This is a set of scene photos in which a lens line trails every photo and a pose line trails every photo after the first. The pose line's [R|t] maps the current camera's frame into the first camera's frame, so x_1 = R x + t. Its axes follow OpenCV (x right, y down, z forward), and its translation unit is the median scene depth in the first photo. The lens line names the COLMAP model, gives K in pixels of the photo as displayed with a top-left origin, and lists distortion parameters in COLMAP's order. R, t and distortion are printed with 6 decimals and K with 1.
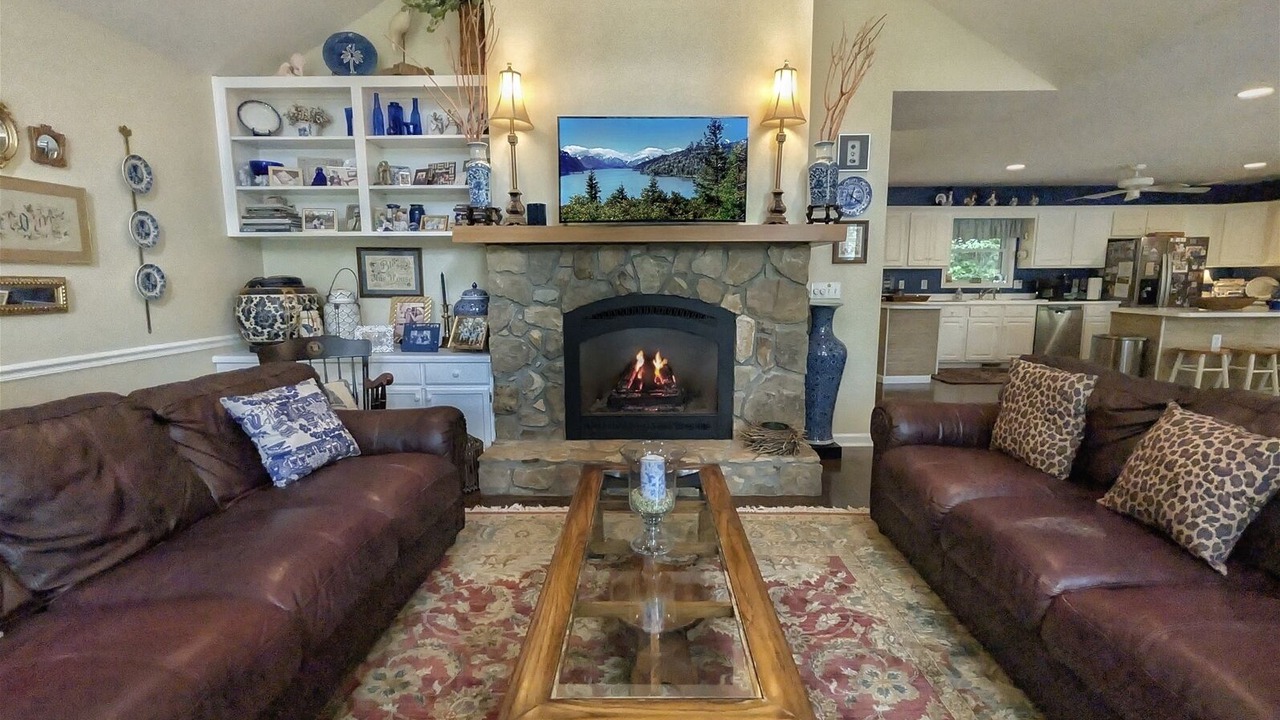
lens RADIAL K [[578.6, 0, 642.8], [0, 578.6, 357.8], [0, 0, 1]] dist [0.000756, 0.000459]
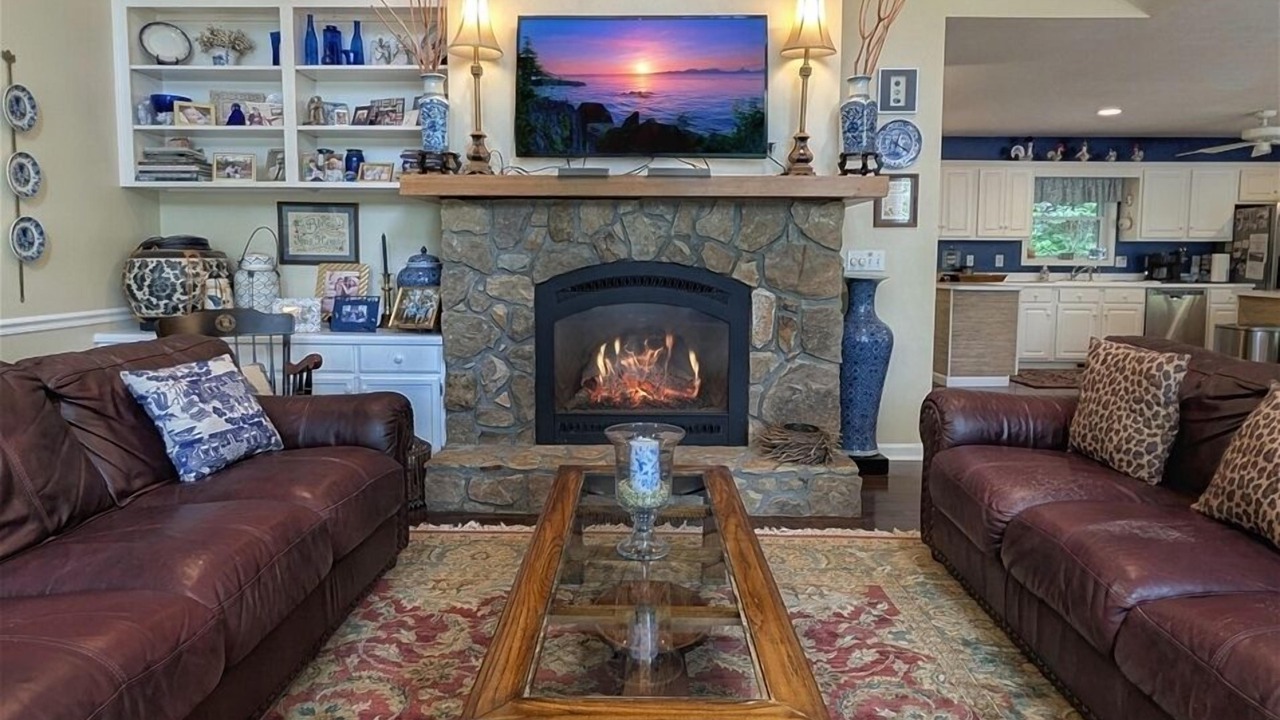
lens RADIAL K [[769.0, 0, 628.2], [0, 769.0, 308.9], [0, 0, 1]] dist [0.005679, -0.004781]
pose [[0.999926, 0.009618, -0.007485, -0.000431], [-0.010105, 0.997641, -0.067898, 0.028833], [0.006815, 0.067969, 0.997664, -0.056901]]
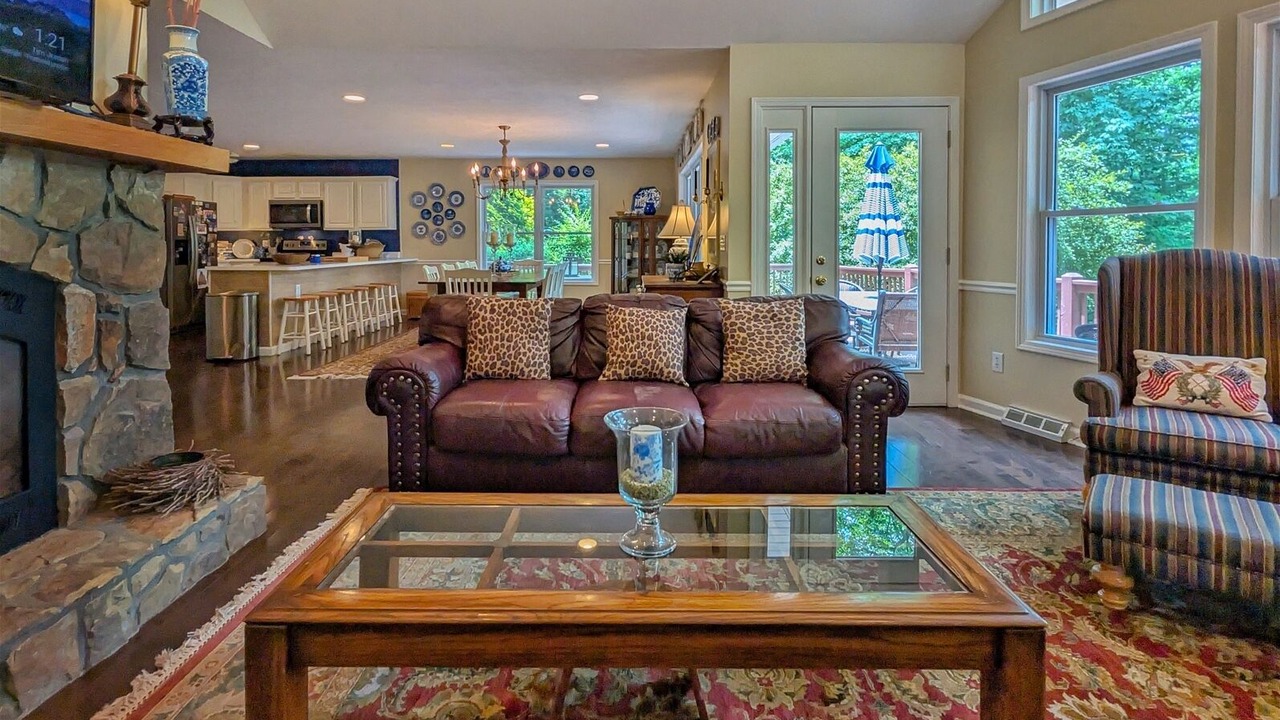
lens RADIAL K [[607.7, 0, 624.1], [0, 607.7, 250.4], [0, 0, 1]] dist [0.004762, -0.002923]
pose [[-0.001461, -0.005138, 0.999986, -0.400506], [0.134324, 0.990923, 0.005288, -0.039359], [-0.990936, 0.134330, -0.000757, 0.491398]]
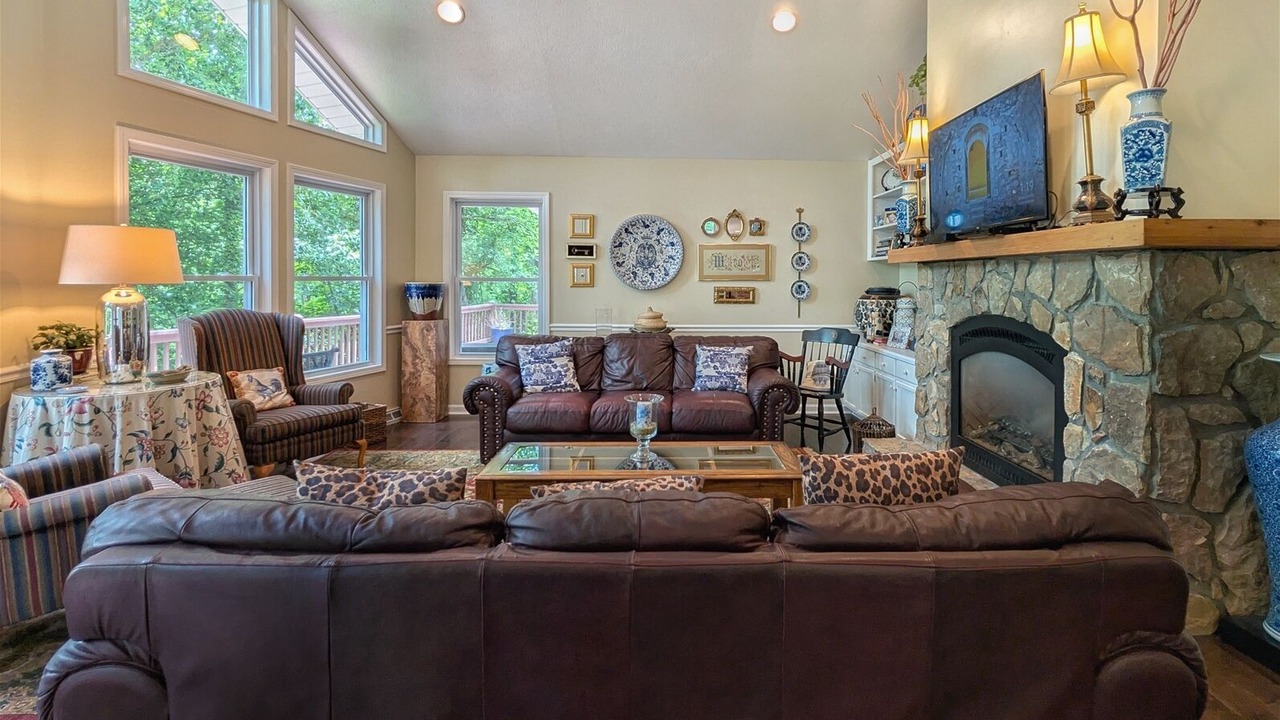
lens RADIAL K [[578.6, 0, 667.4], [0, 578.6, 280.7], [0, 0, 1]] dist [0.000756, 0.000459]
pose [[0.044134, 0.004772, -0.999014, 0.872785], [-0.138551, 0.990354, -0.001390, -0.091800], [0.989371, 0.138476, 0.044369, 0.465812]]
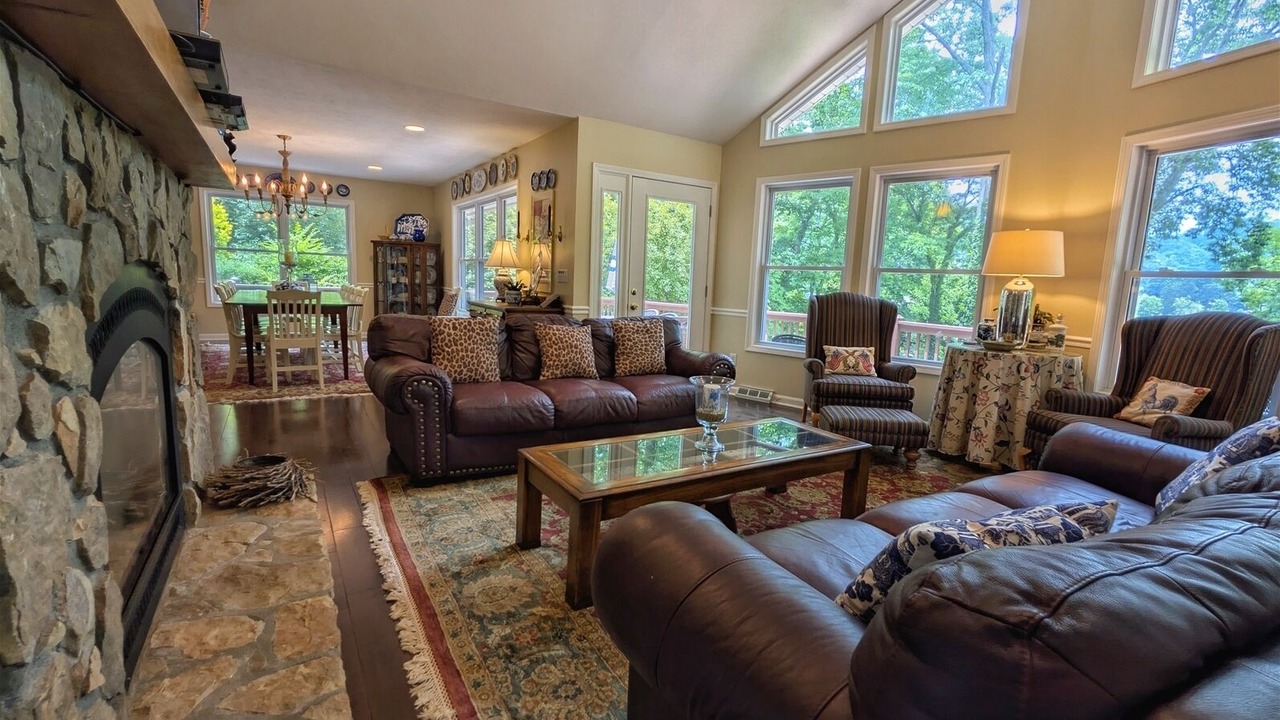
lens RADIAL K [[578.6, 0, 632.9], [0, 578.6, 356.5], [0, 0, 1]] dist [0.000756, 0.000459]
pose [[-0.536058, -0.129983, 0.834114, -0.532875], [0.071958, 0.977443, 0.198563, -0.101172], [-0.841109, 0.166463, -0.514612, 0.942313]]
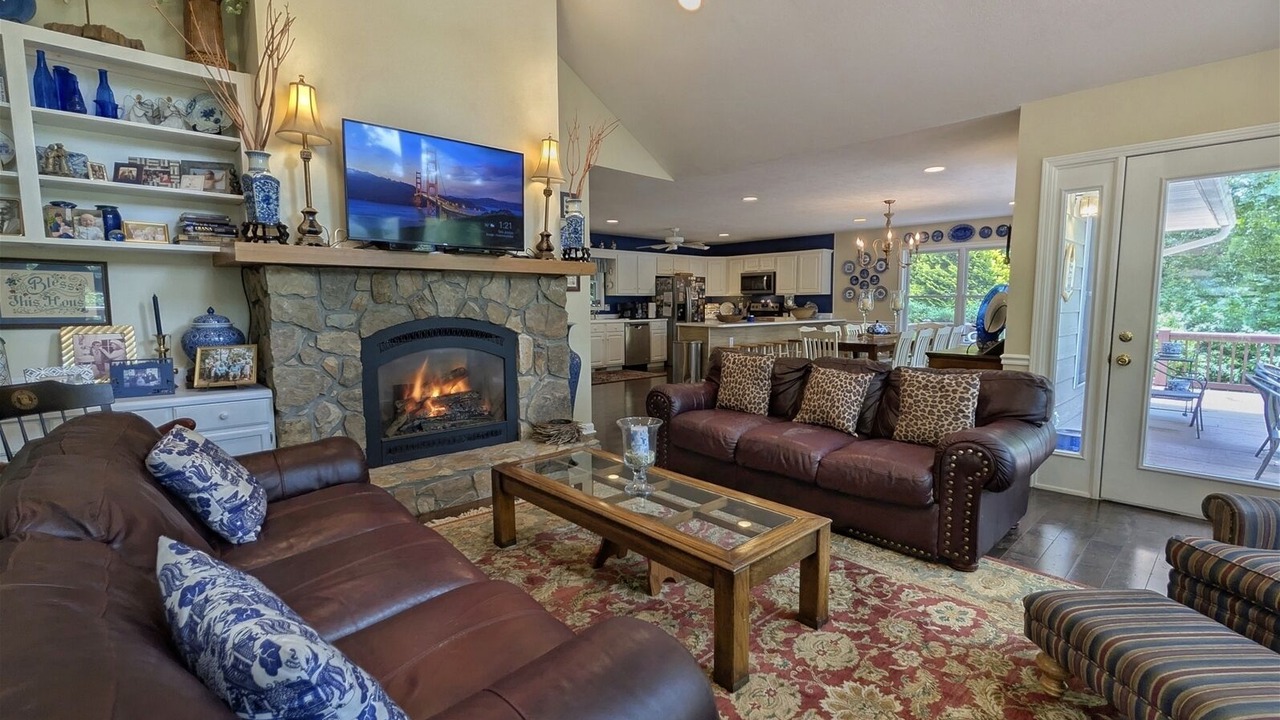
lens RADIAL K [[578.6, 0, 651.0], [0, 578.6, 347.8], [0, 0, 1]] dist [0.000756, 0.000459]
pose [[0.720314, -0.051119, 0.691762, -0.466601], [0.090446, 0.995688, -0.020602, 0.003646], [-0.687726, 0.077407, 0.721832, -0.037353]]
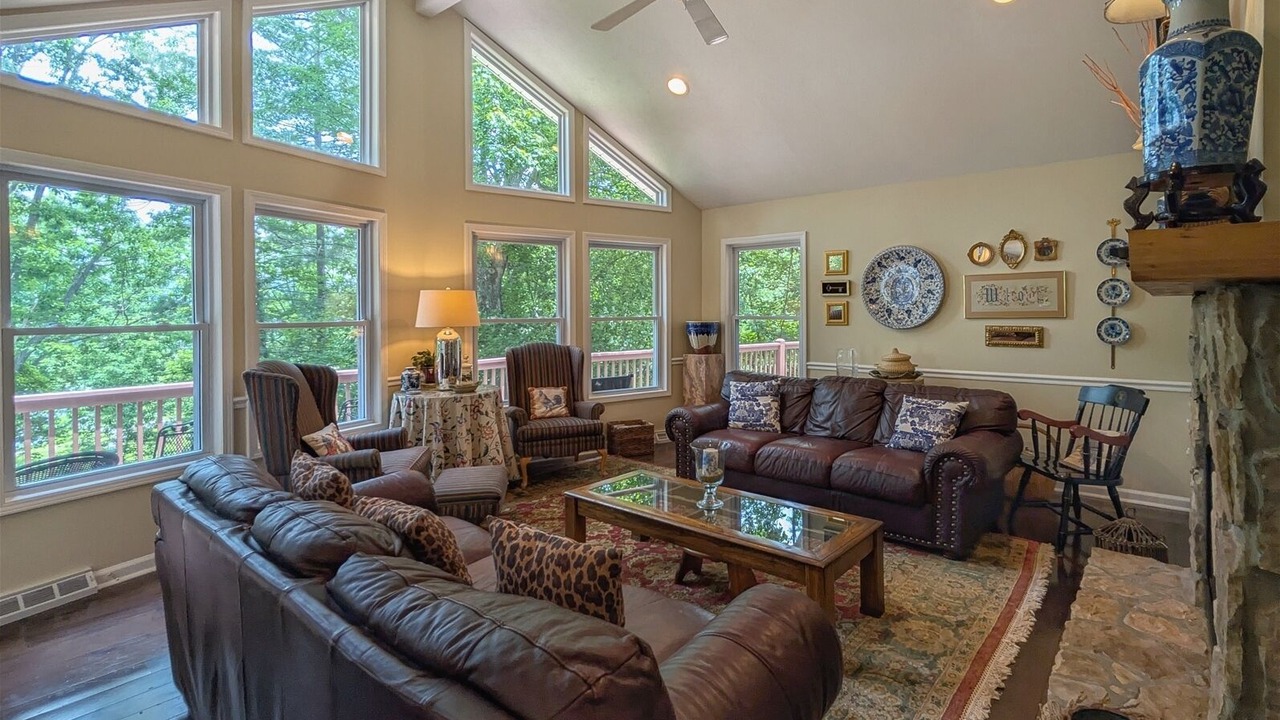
lens RADIAL K [[578.6, 0, 716.4], [0, 578.6, 305.6], [0, 0, 1]] dist [0.000756, 0.000459]
pose [[-0.585564, 0.000642, -0.810626, 0.703626], [-0.099544, 0.992374, 0.072692, -0.179532], [0.804491, 0.123259, -0.581035, 0.955284]]
